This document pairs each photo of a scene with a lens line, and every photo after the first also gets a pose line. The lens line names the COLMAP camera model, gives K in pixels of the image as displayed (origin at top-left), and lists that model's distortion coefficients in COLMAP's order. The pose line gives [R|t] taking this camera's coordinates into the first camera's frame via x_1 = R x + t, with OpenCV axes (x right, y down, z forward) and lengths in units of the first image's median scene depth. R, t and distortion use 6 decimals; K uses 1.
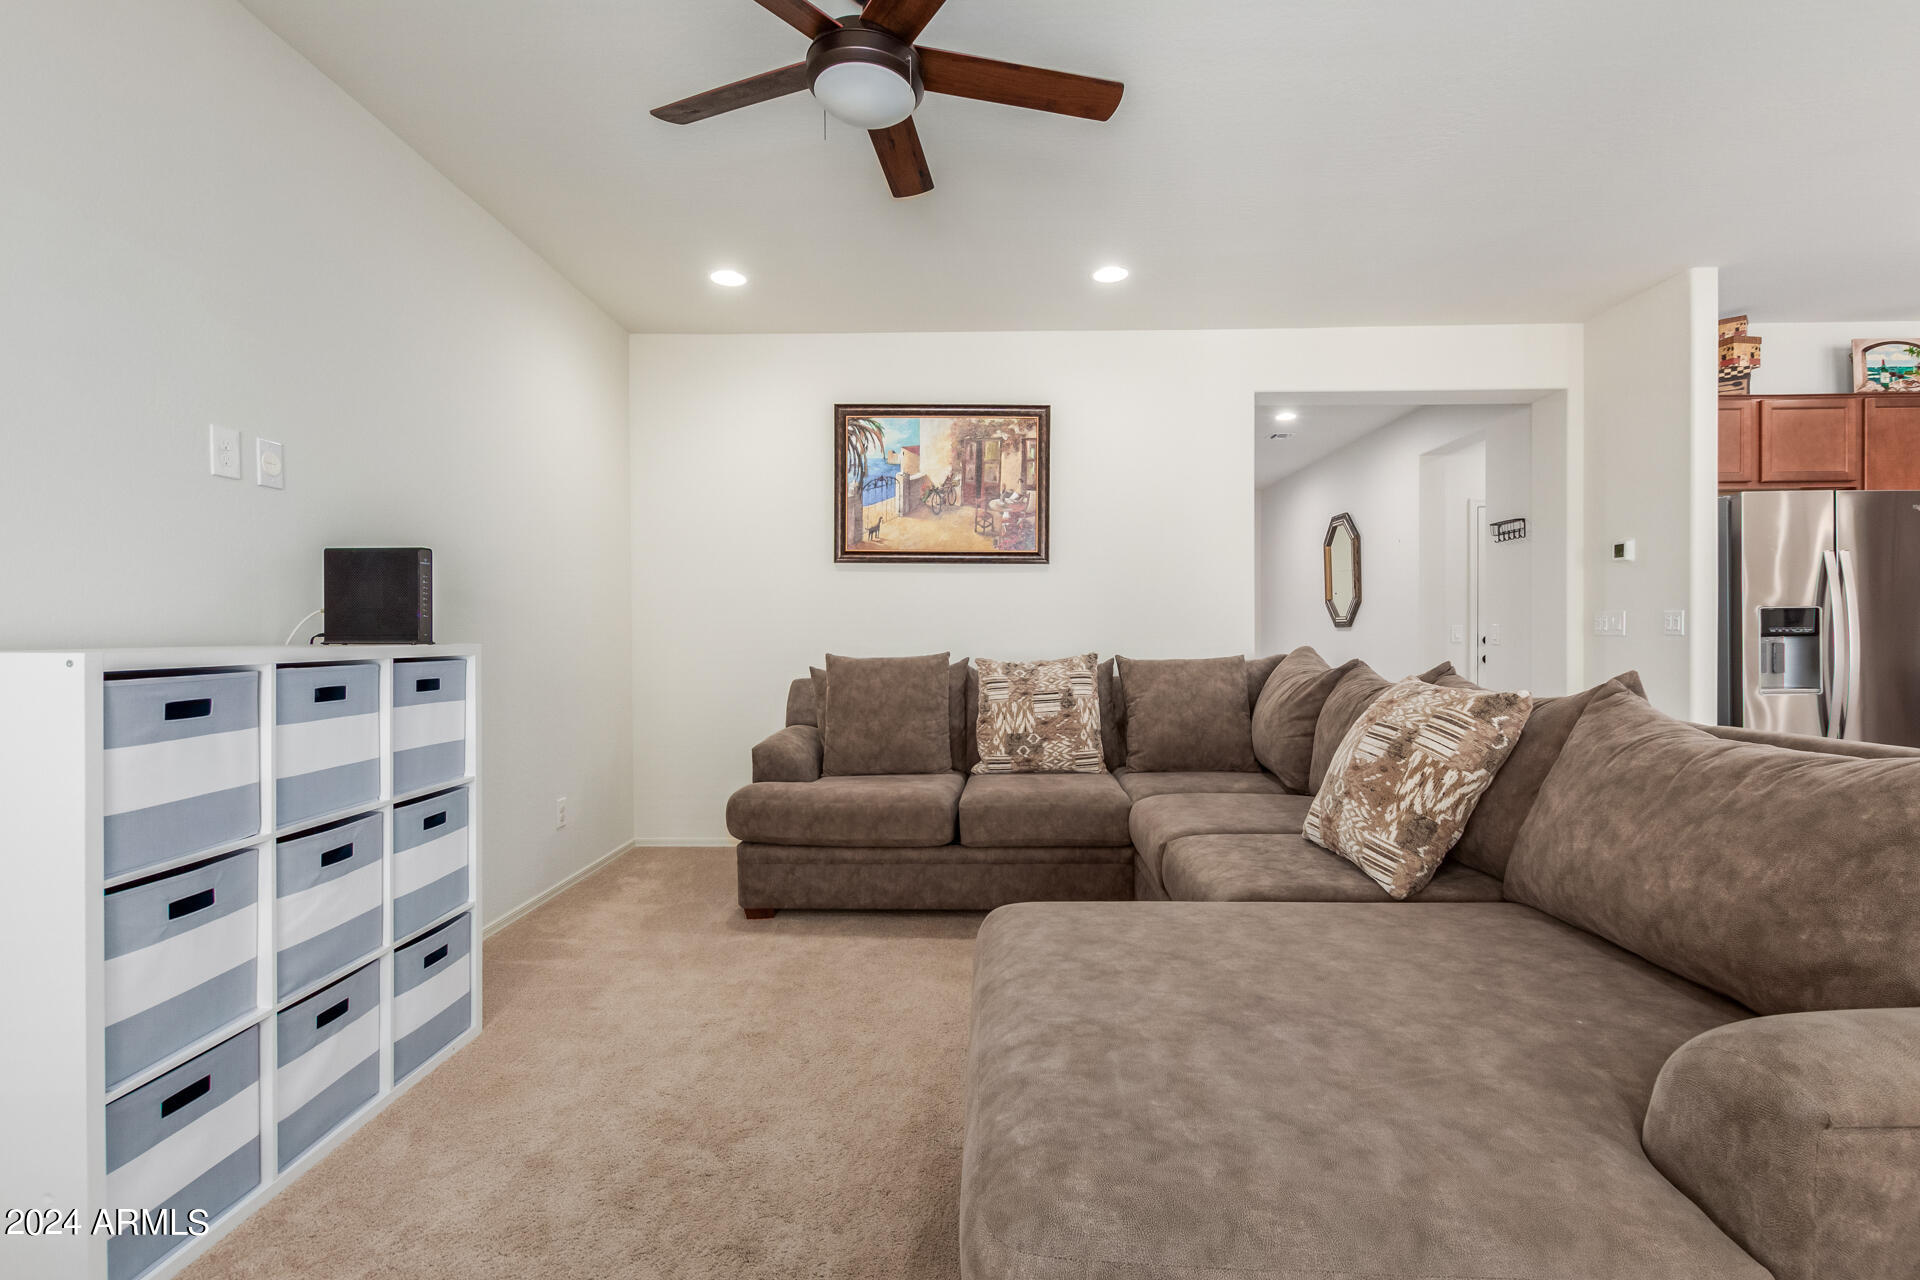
lens RADIAL K [[880.3, 0, 965.6], [0, 880.3, 638.9], [0, 0, 1]] dist [0.009095, -0.003861]
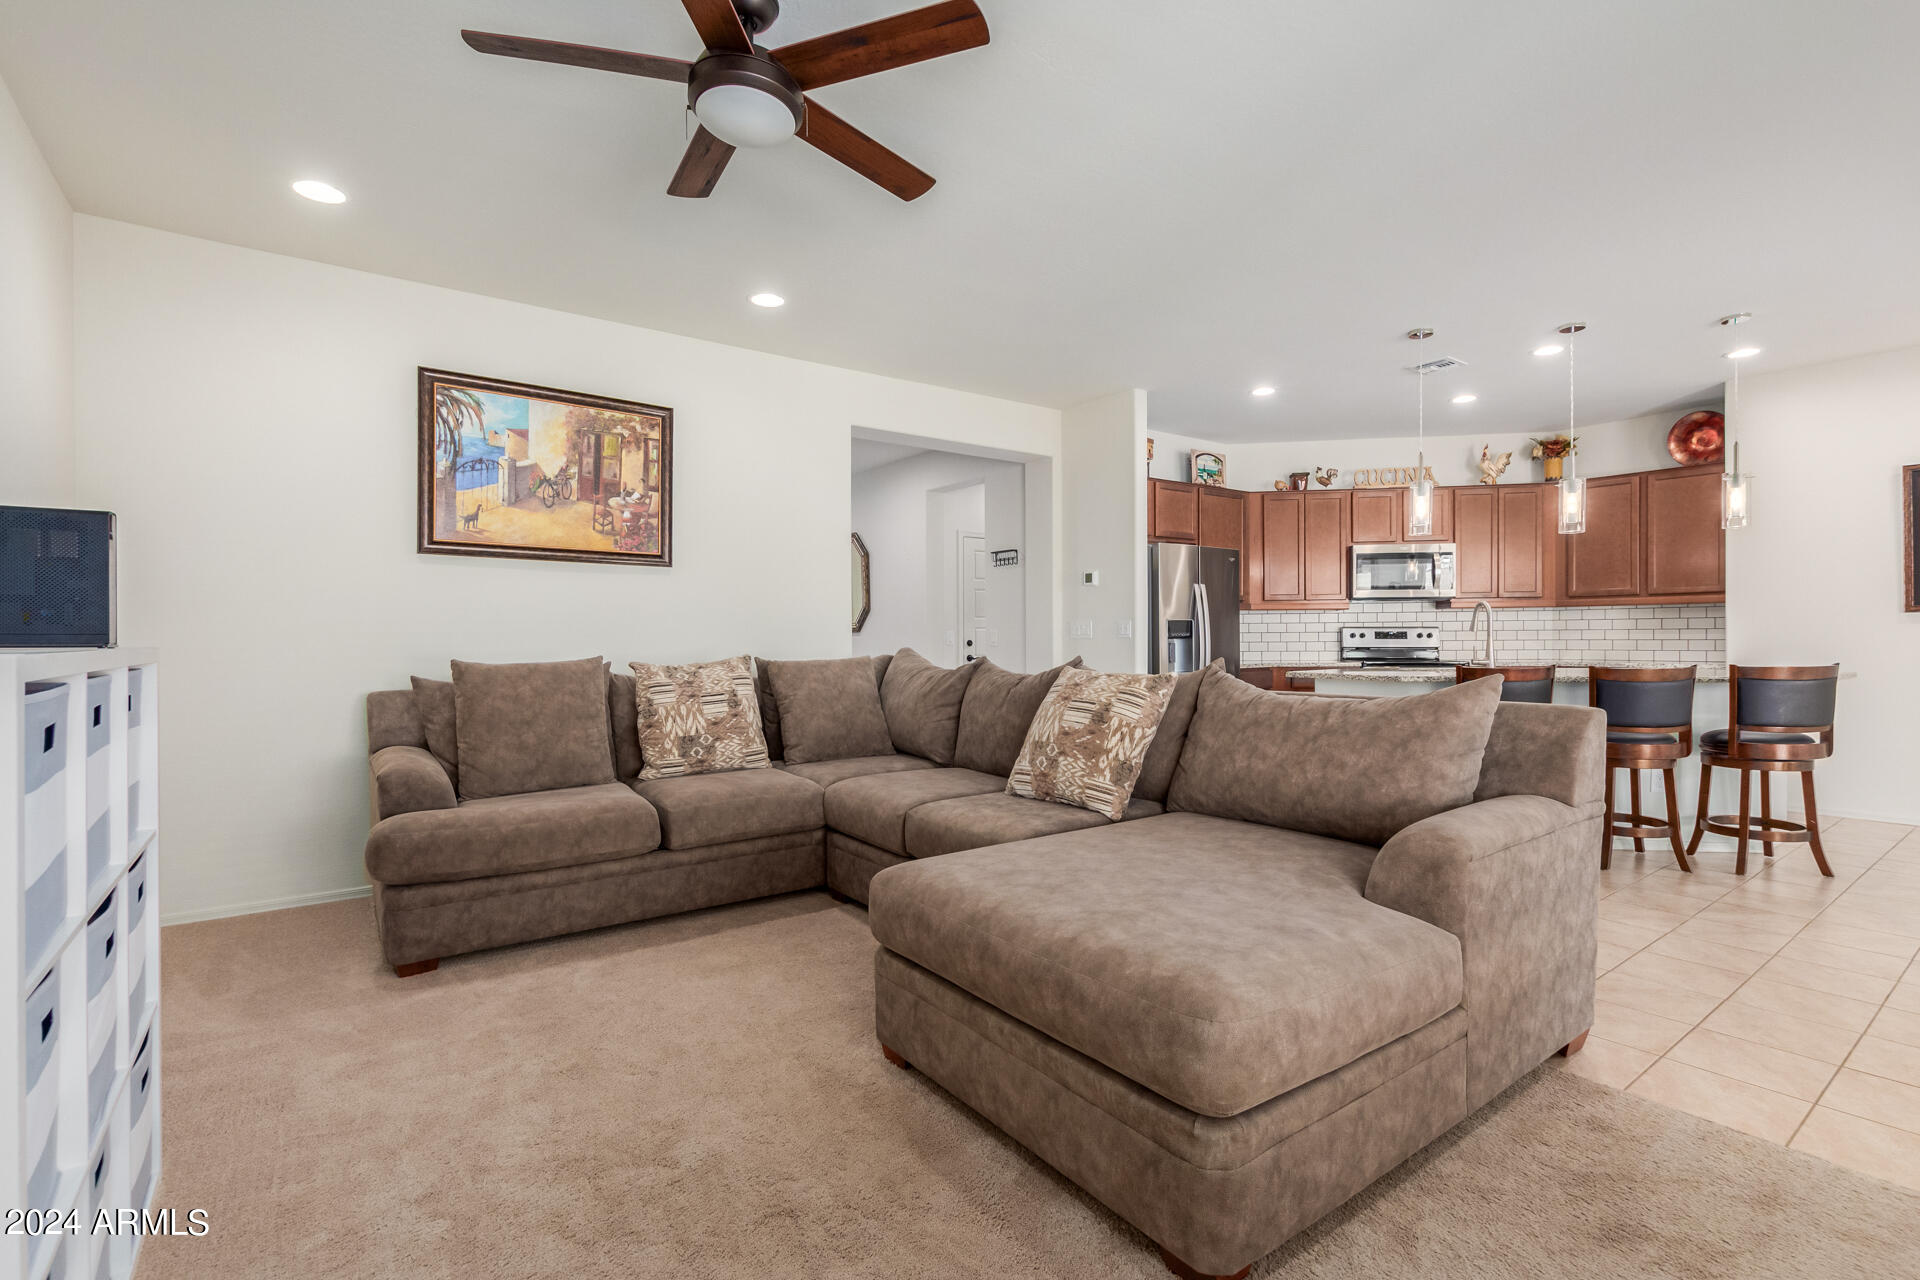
lens RADIAL K [[880.3, 0, 963.5], [0, 880.3, 644.0], [0, 0, 1]] dist [0.009095, -0.003861]
pose [[0.795259, -0.004472, 0.606253, -0.269059], [0.005572, 0.999984, 0.000067, 0.003811], [-0.606244, 0.003324, 0.795272, 0.008182]]
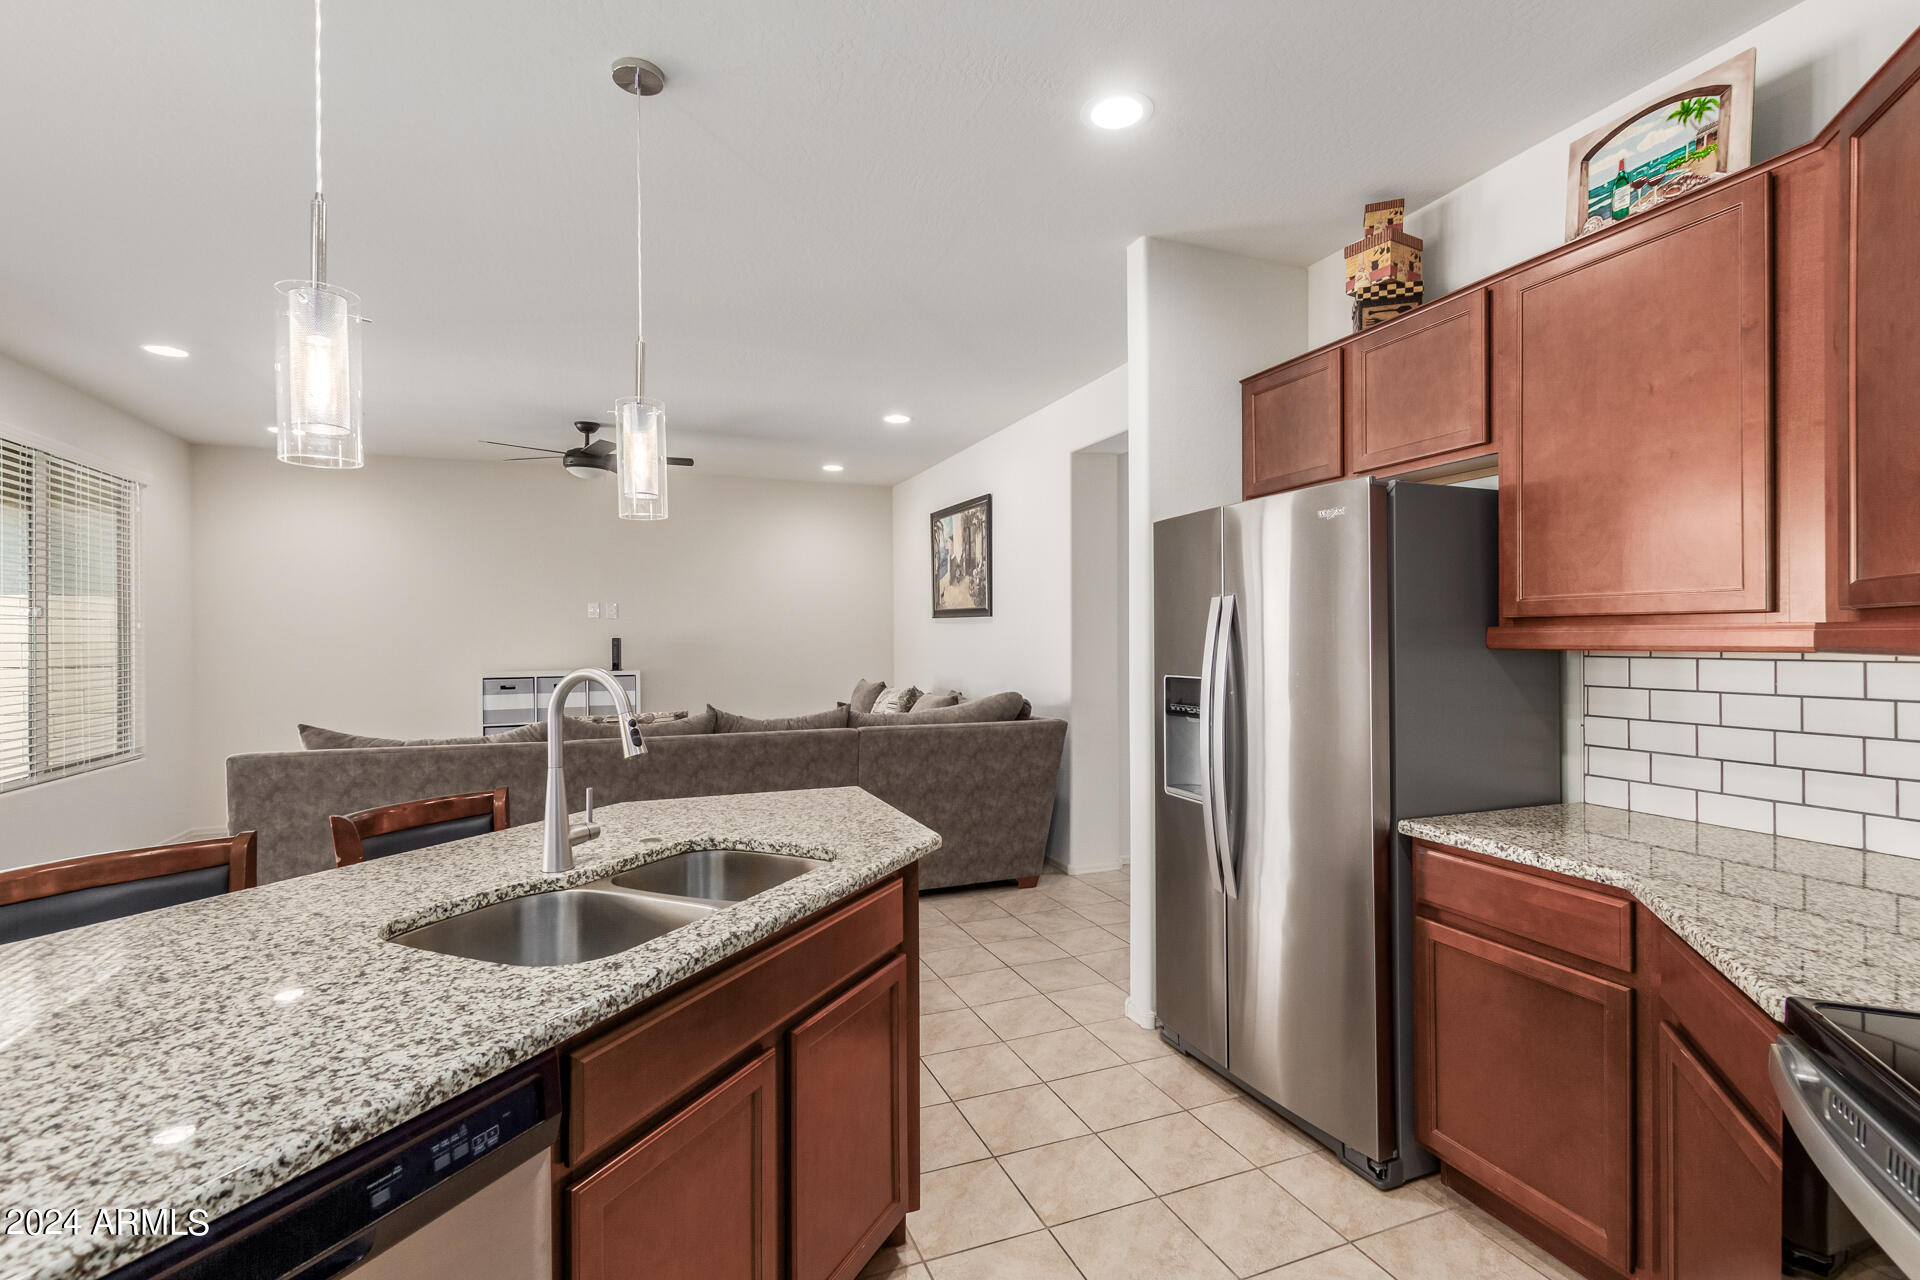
lens RADIAL K [[880.3, 0, 961.9], [0, 880.3, 637.1], [0, 0, 1]] dist [0.009095, -0.003861]
pose [[0.384719, 0.002915, -0.923029, 1.373500], [-0.003074, 0.999994, 0.001876, -0.062605], [0.923028, 0.002116, 0.384726, 0.507510]]
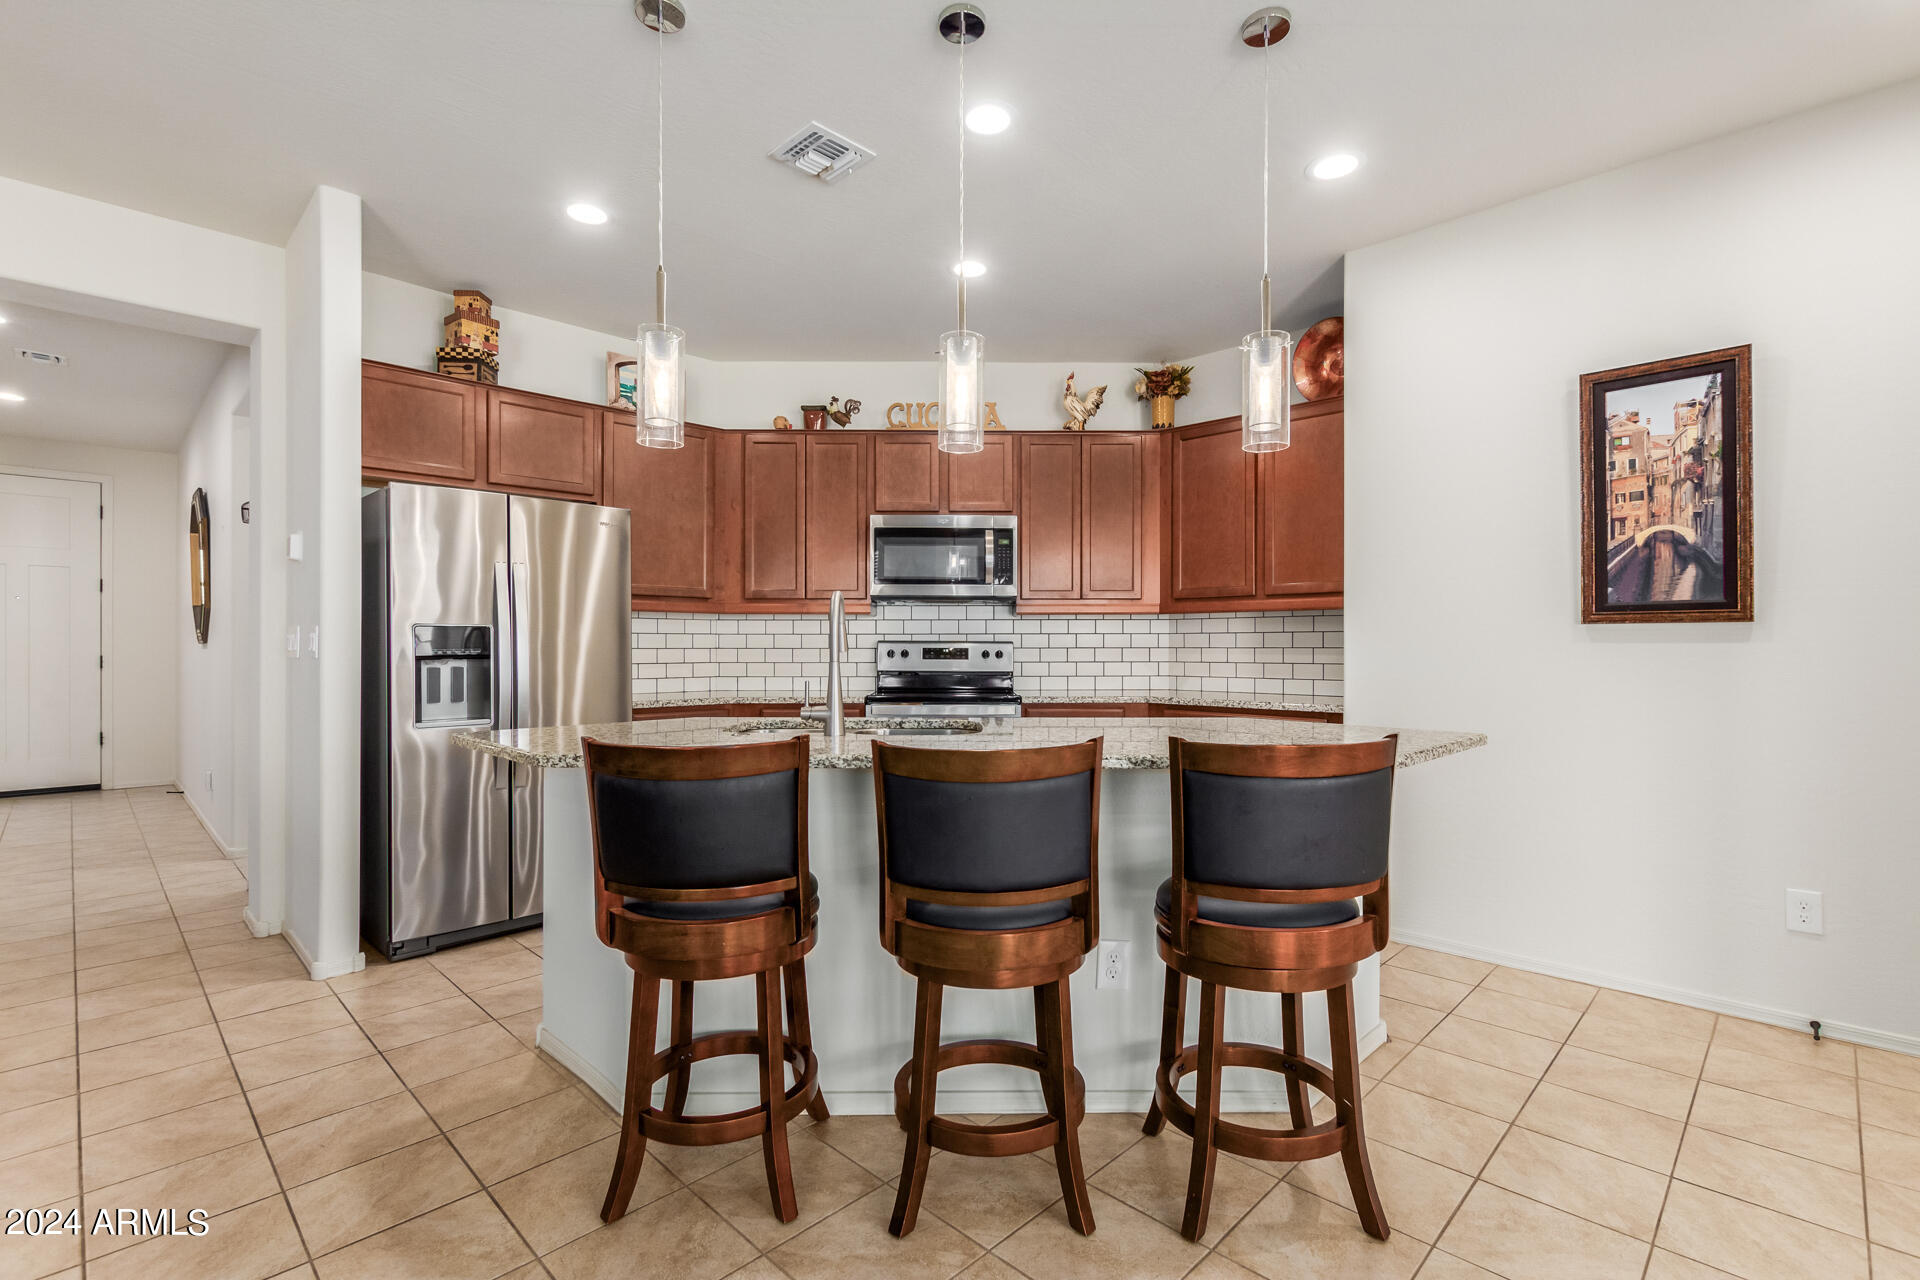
lens RADIAL K [[880.3, 0, 963.1], [0, 880.3, 649.4], [0, 0, 1]] dist [0.009095, -0.003861]
pose [[0.691677, 0.004226, 0.722195, 0.594245], [0.000346, 0.999981, -0.006183, -0.006904], [-0.722207, 0.004526, 0.691662, 0.055851]]
